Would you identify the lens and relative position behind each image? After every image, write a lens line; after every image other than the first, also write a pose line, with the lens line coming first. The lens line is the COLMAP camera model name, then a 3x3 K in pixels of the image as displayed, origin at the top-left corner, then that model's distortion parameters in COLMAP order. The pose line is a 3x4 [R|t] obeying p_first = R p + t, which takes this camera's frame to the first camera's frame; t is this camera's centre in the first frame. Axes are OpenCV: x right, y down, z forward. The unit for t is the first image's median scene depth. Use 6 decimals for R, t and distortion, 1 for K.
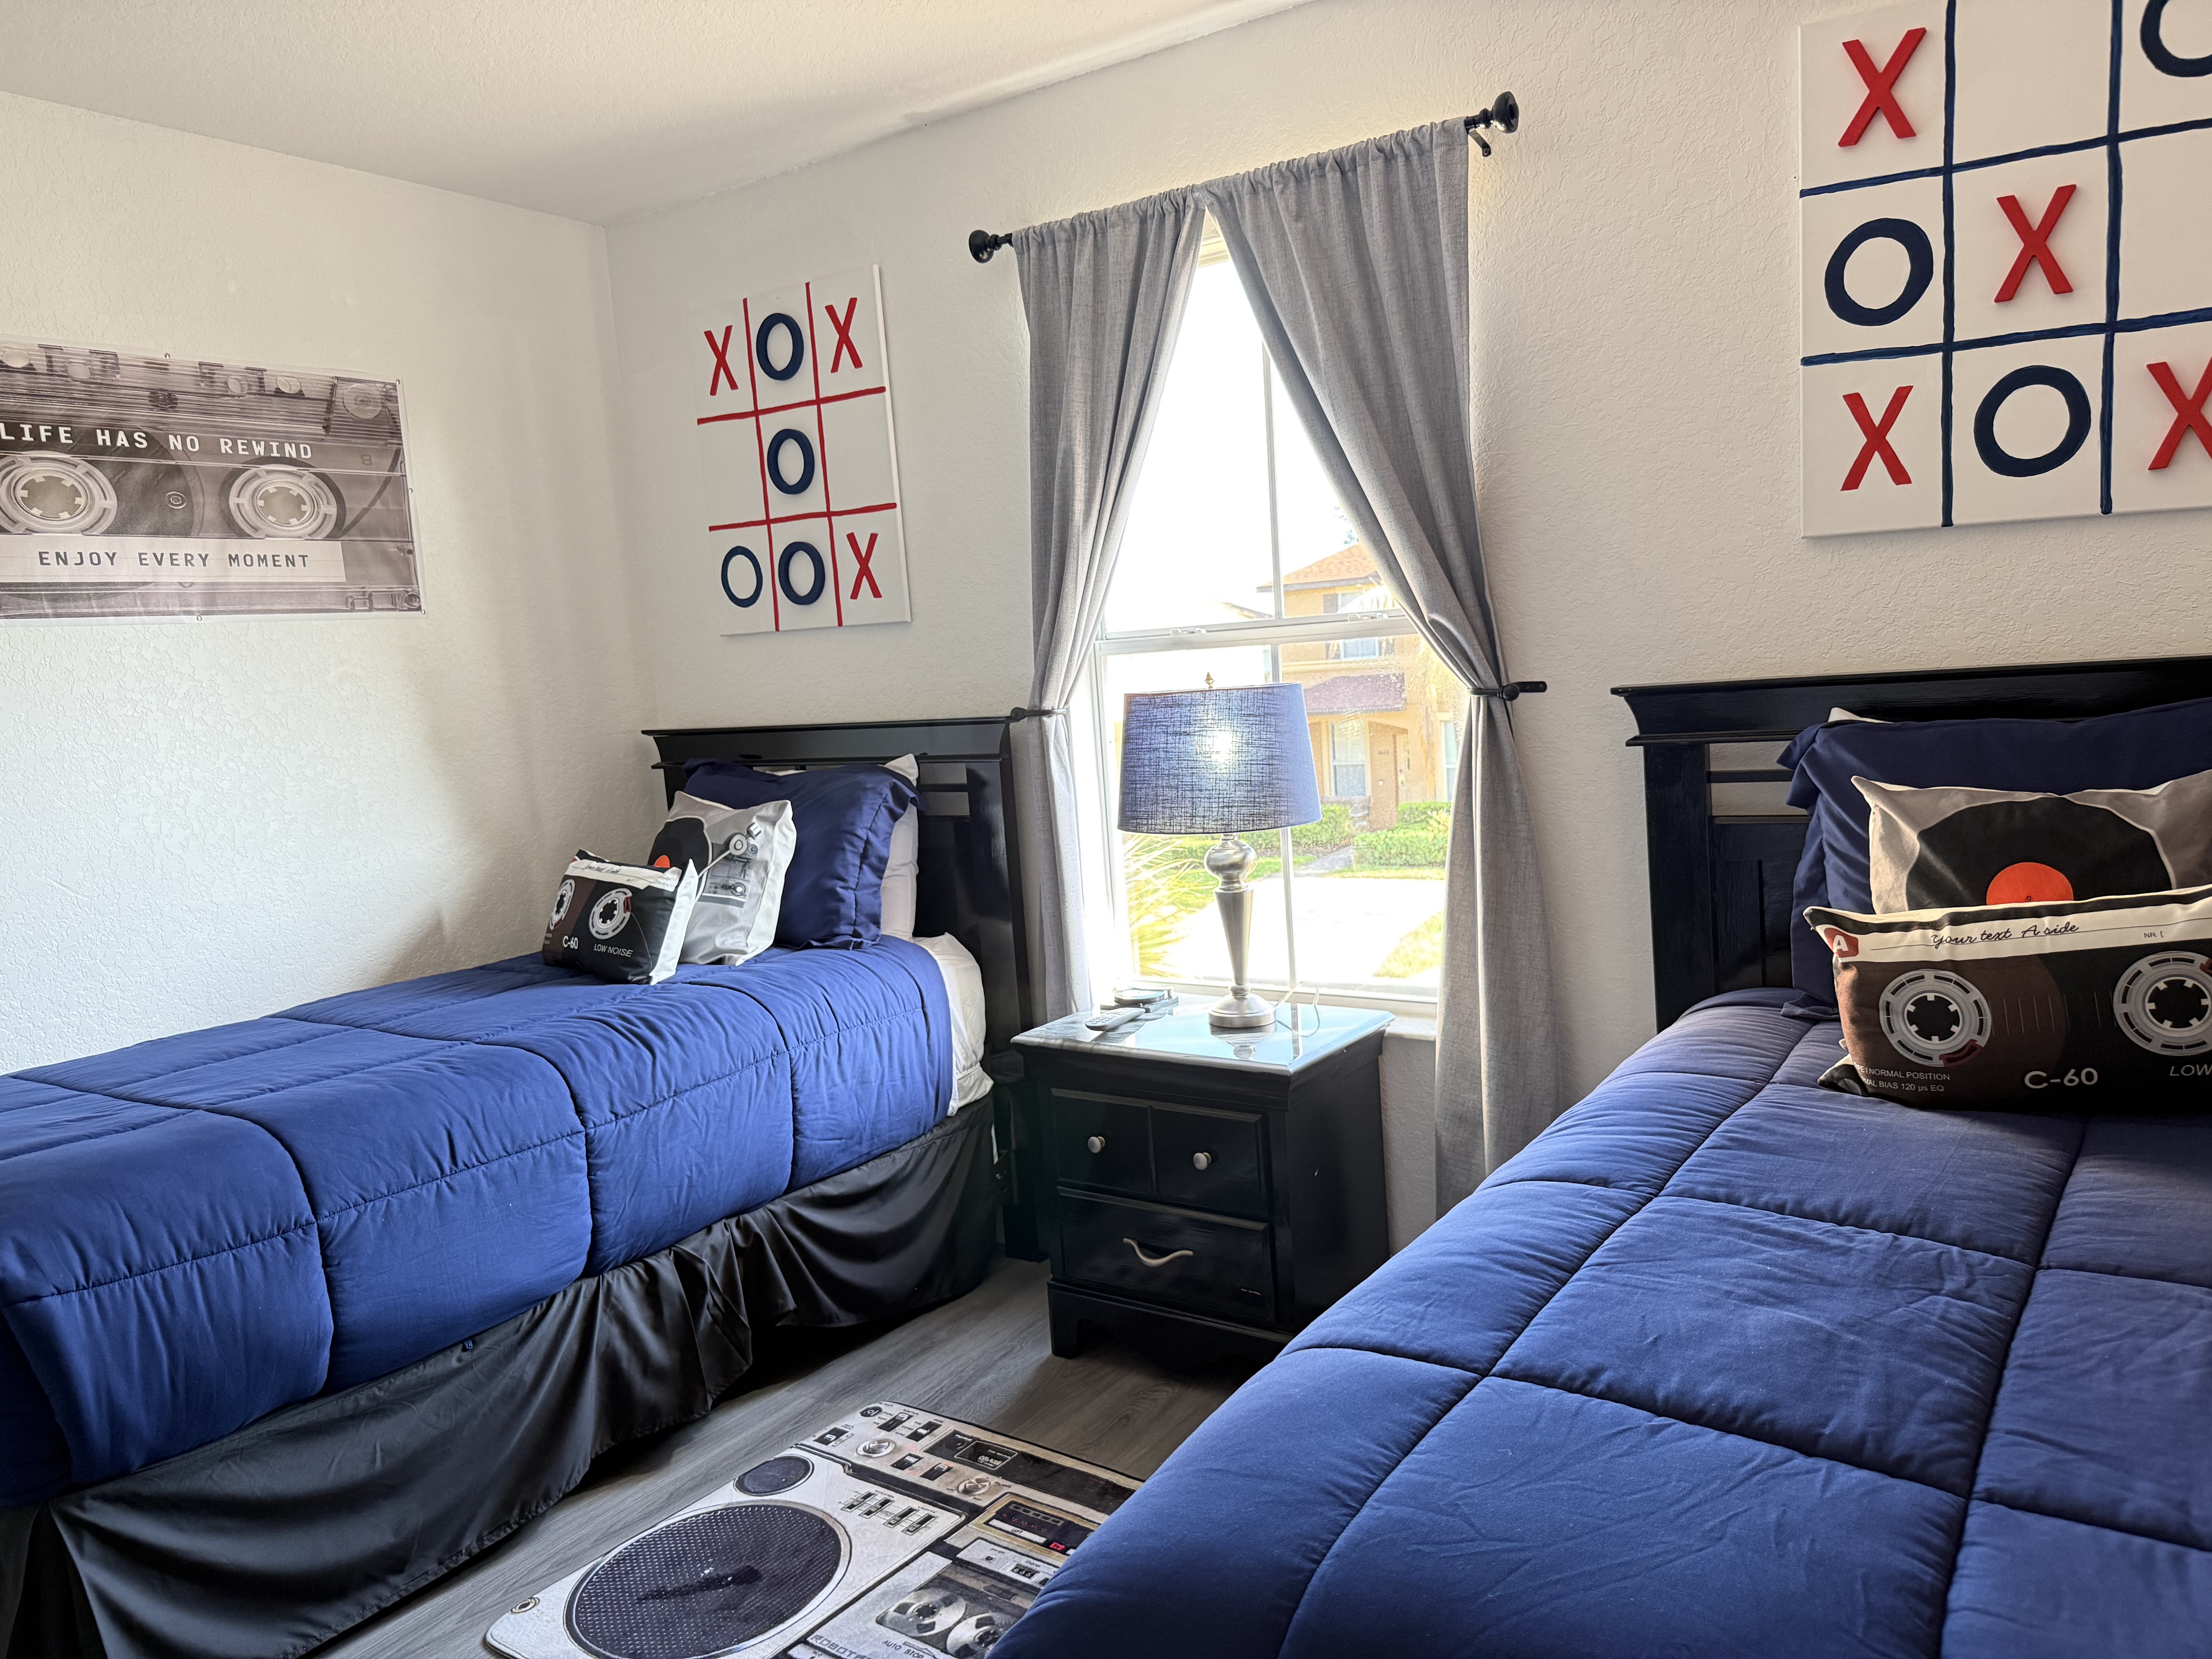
lens RADIAL K [[1578.4, 0, 1093.2], [0, 1578.4, 835.3], [0, 0, 1]] dist [0.061226, -0.082059]
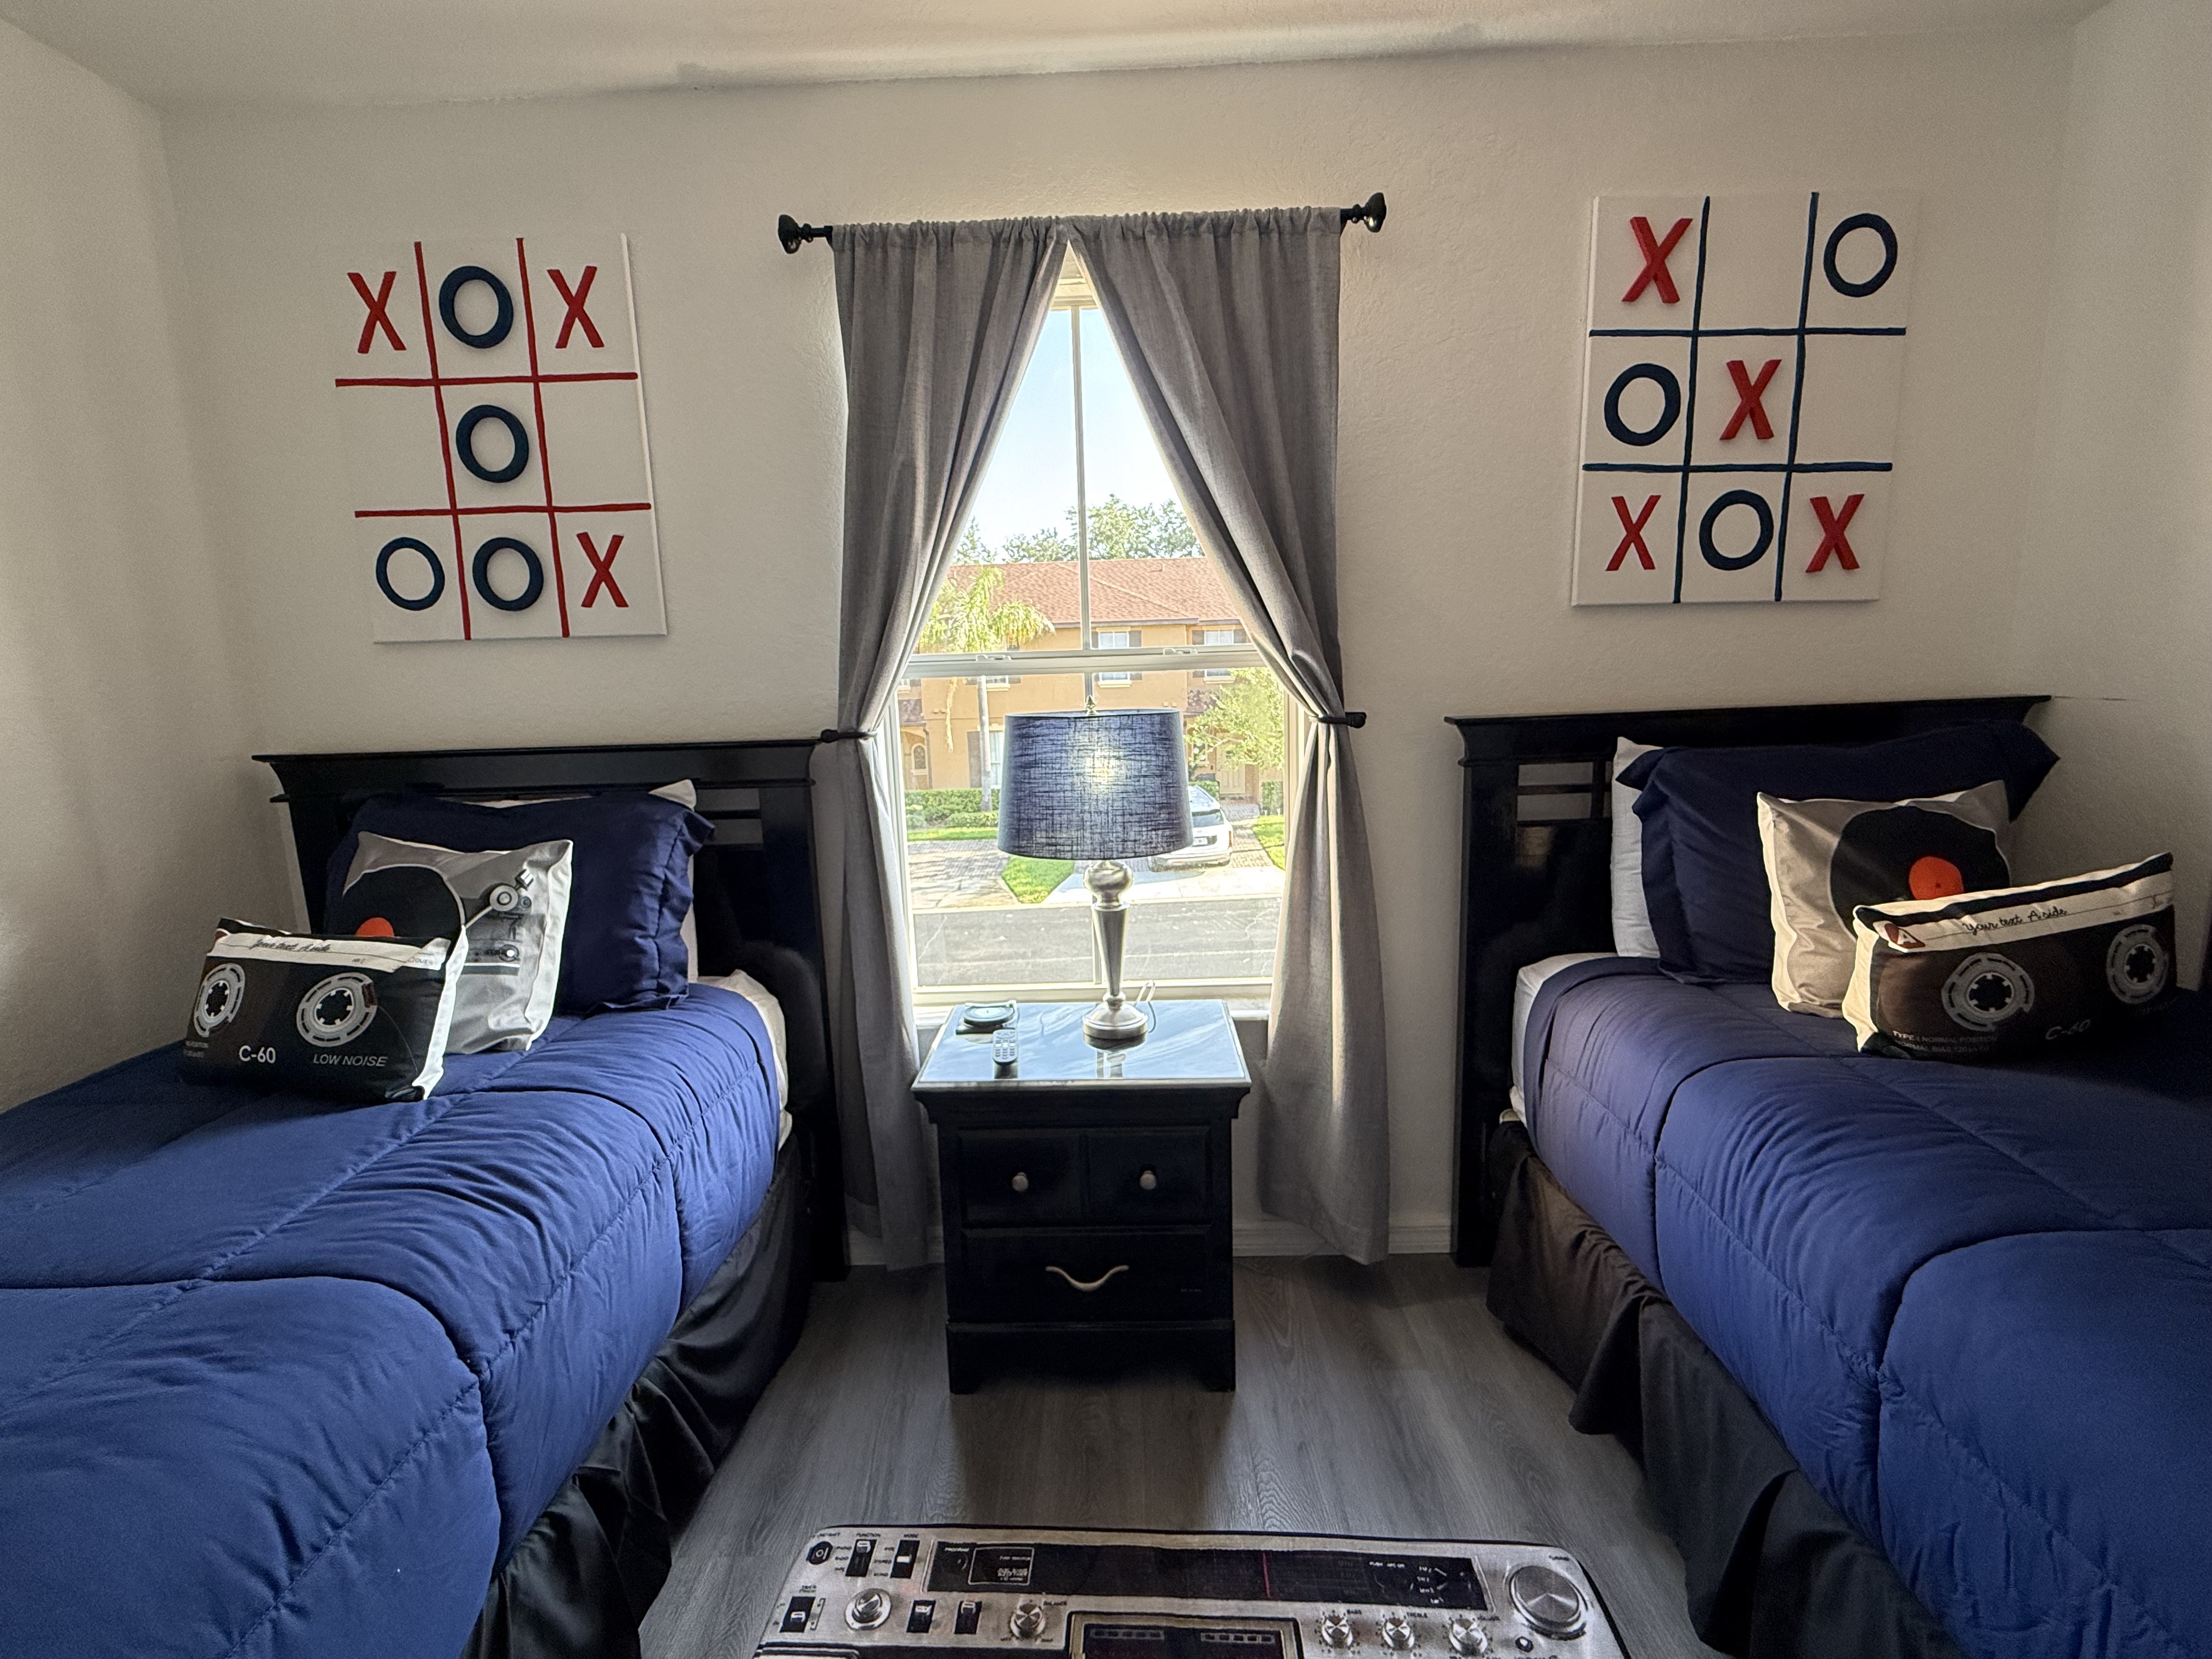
lens RADIAL K [[1005.4, 0, 1107.7], [0, 1005.4, 825.9], [0, 0, 1]] dist [-0.010595, 0.006341]
pose [[0.831580, -0.048611, 0.553273, -0.290170], [0.038901, 0.998814, 0.029287, -0.039847], [-0.554040, -0.002832, 0.832485, 0.463642]]
